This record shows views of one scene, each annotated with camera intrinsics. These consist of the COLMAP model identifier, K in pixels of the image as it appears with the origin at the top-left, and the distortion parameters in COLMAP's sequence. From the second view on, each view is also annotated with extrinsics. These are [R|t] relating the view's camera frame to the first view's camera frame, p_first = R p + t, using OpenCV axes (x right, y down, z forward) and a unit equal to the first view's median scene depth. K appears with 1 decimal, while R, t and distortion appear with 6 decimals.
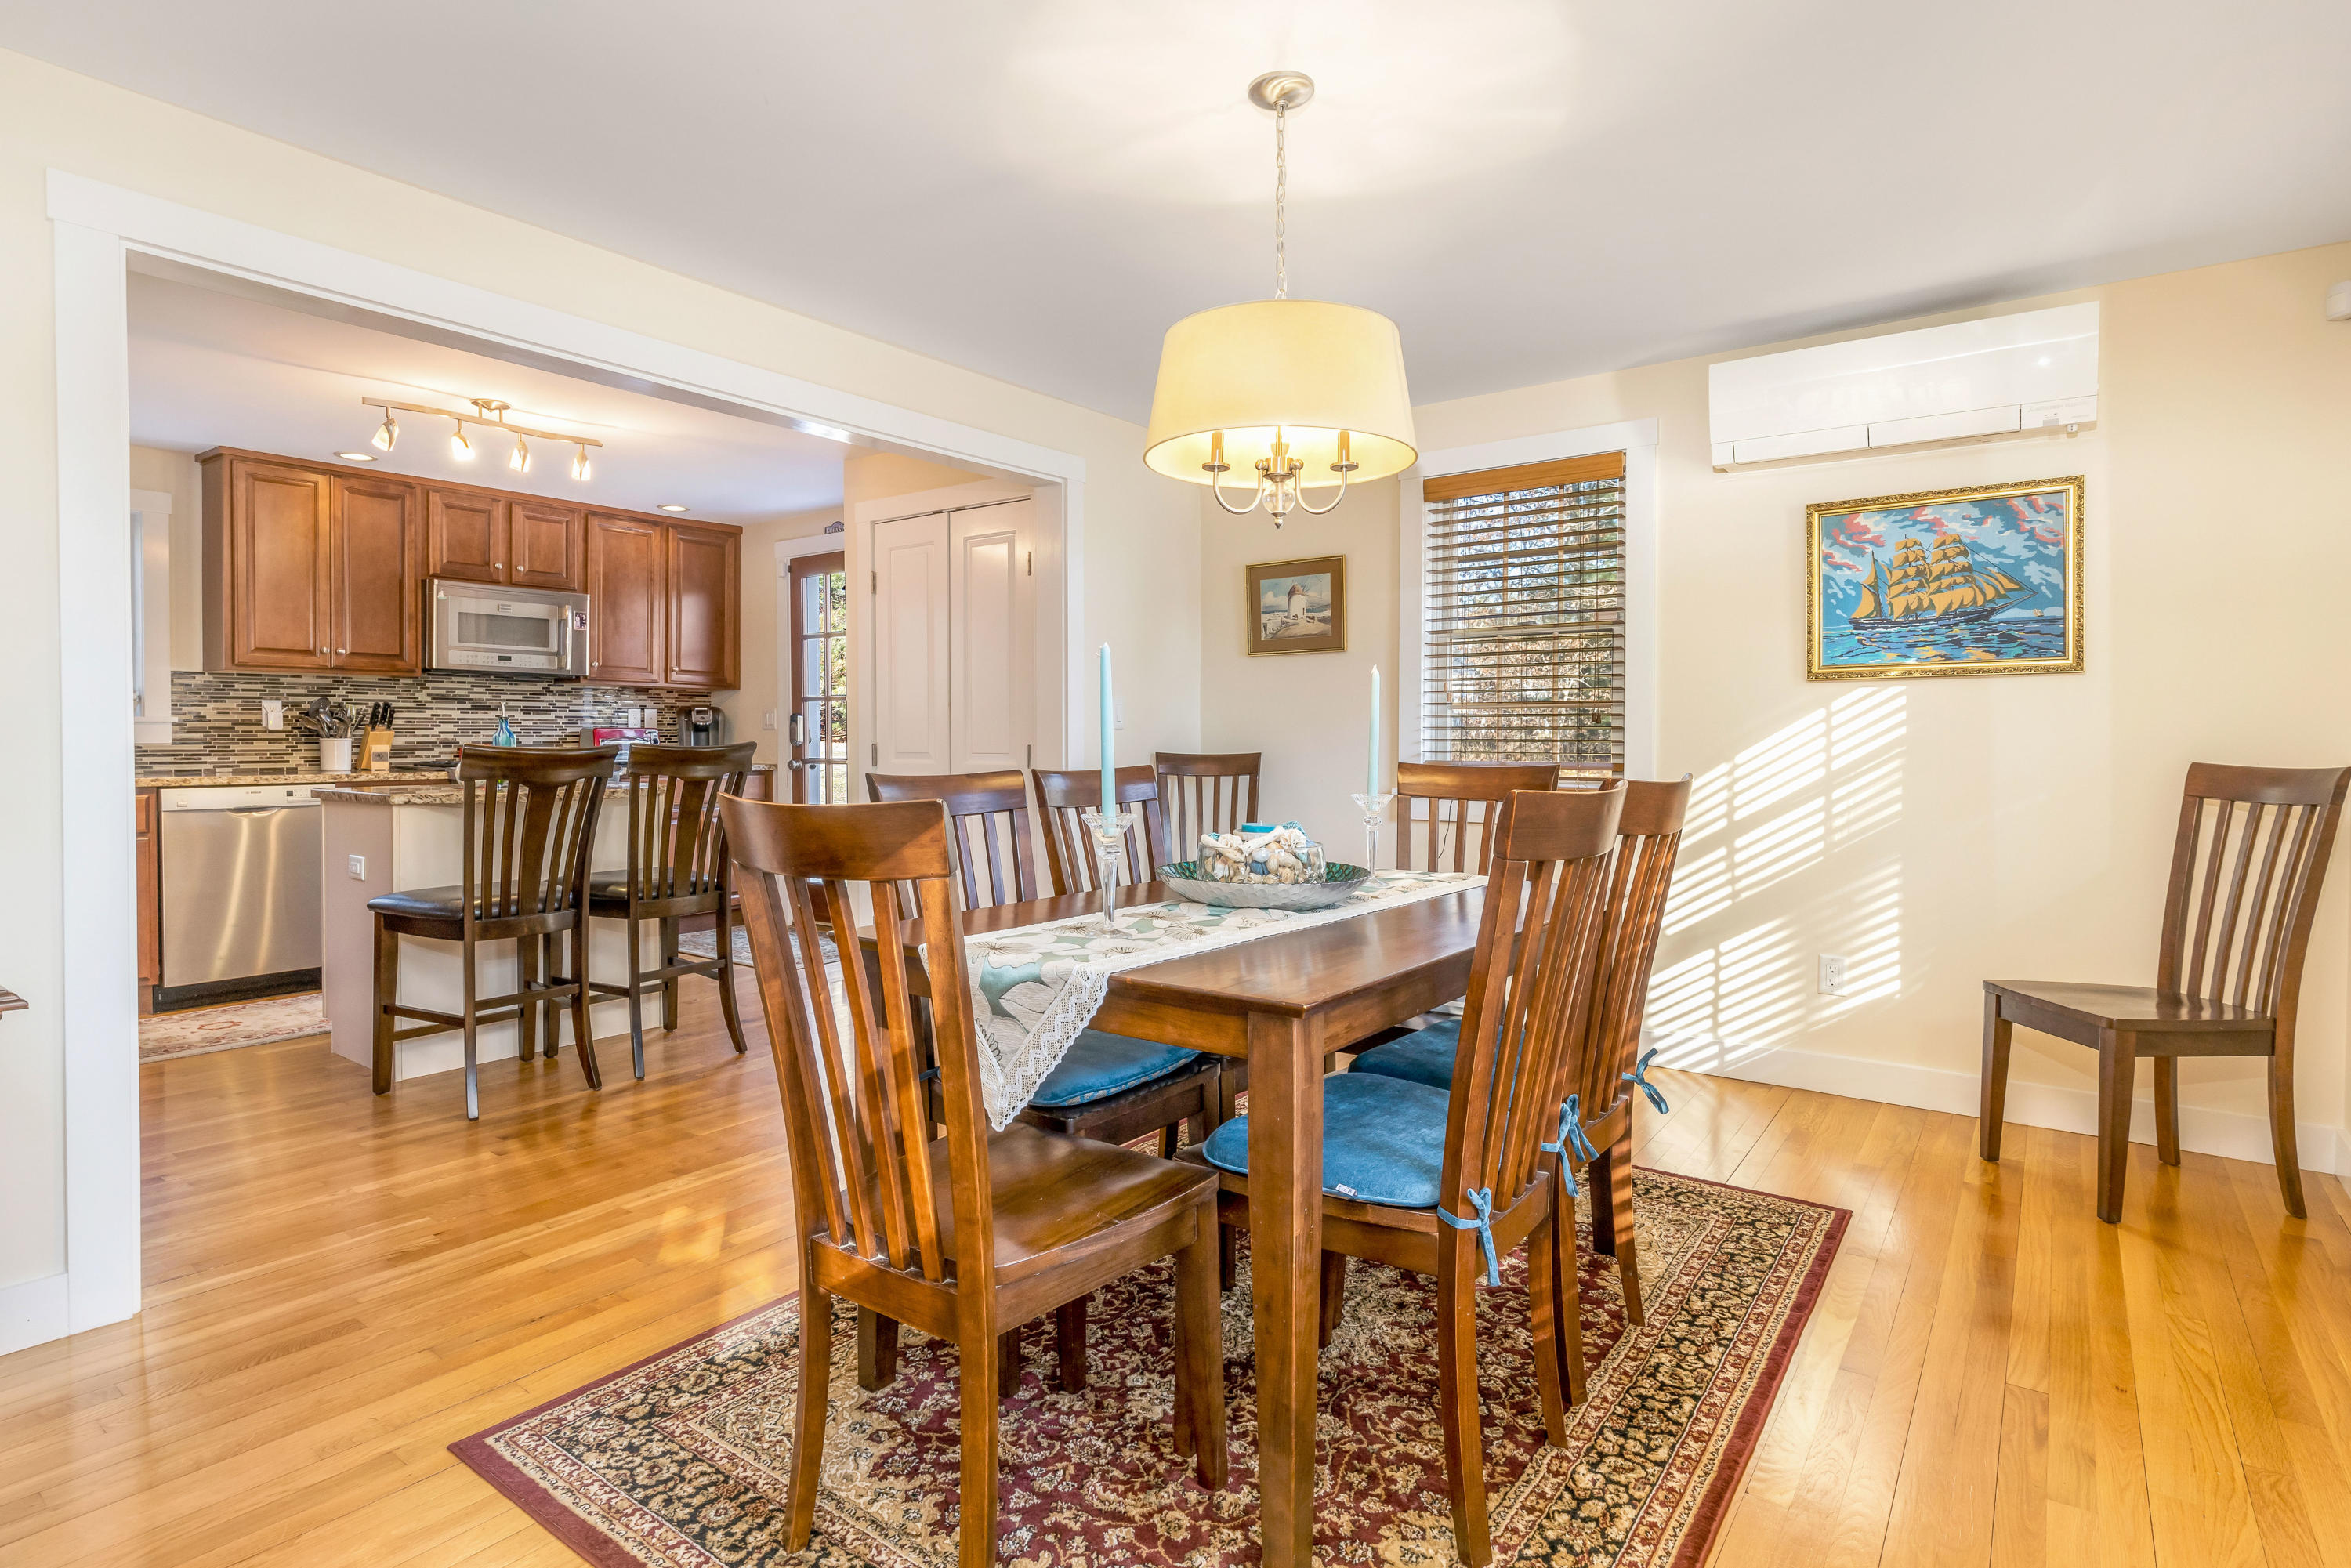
lens RADIAL K [[1270.7, 0, 1194.7], [0, 1270.7, 762.7], [0, 0, 1]] dist [-0.041877, 0.000124]
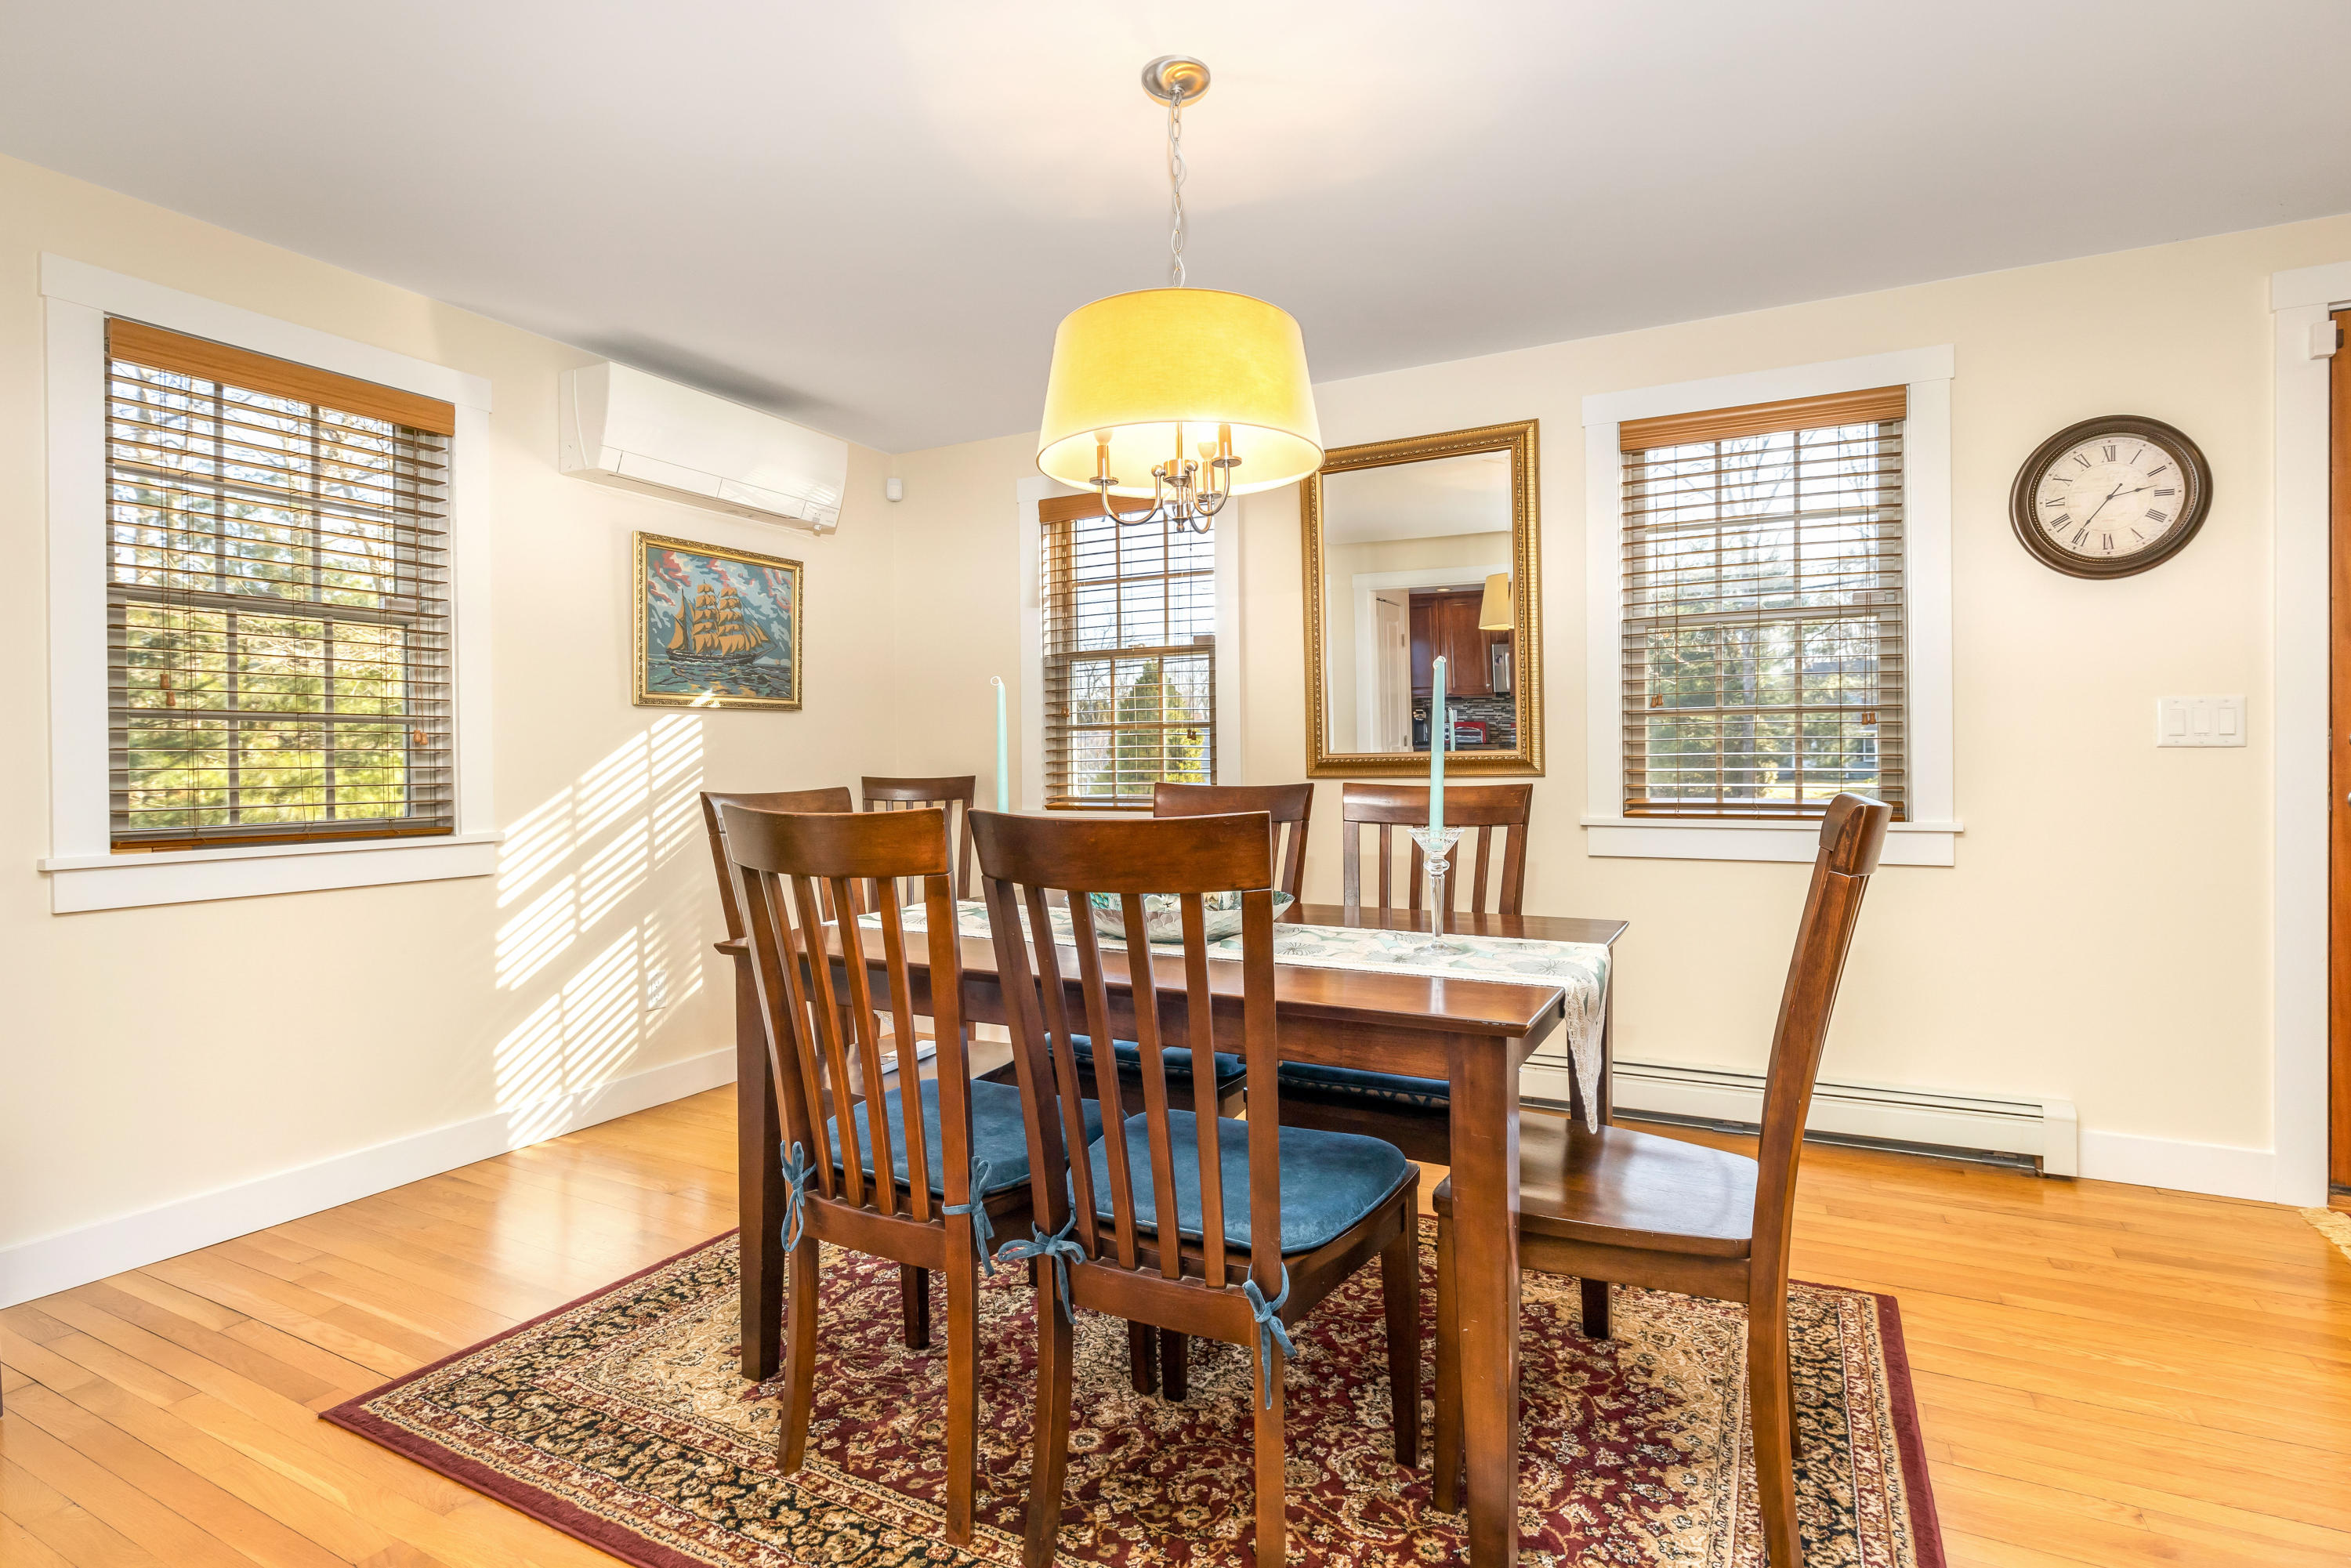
lens RADIAL K [[1118.0, 0, 1189.6], [0, 1118.0, 771.9], [0, 0, 1]] dist [-0.004760, 0.001030]
pose [[-0.160755, -0.009506, 0.986949, -0.497402], [0.024584, 0.999605, 0.013632, -0.011762], [-0.986688, 0.026455, -0.160458, 0.727286]]
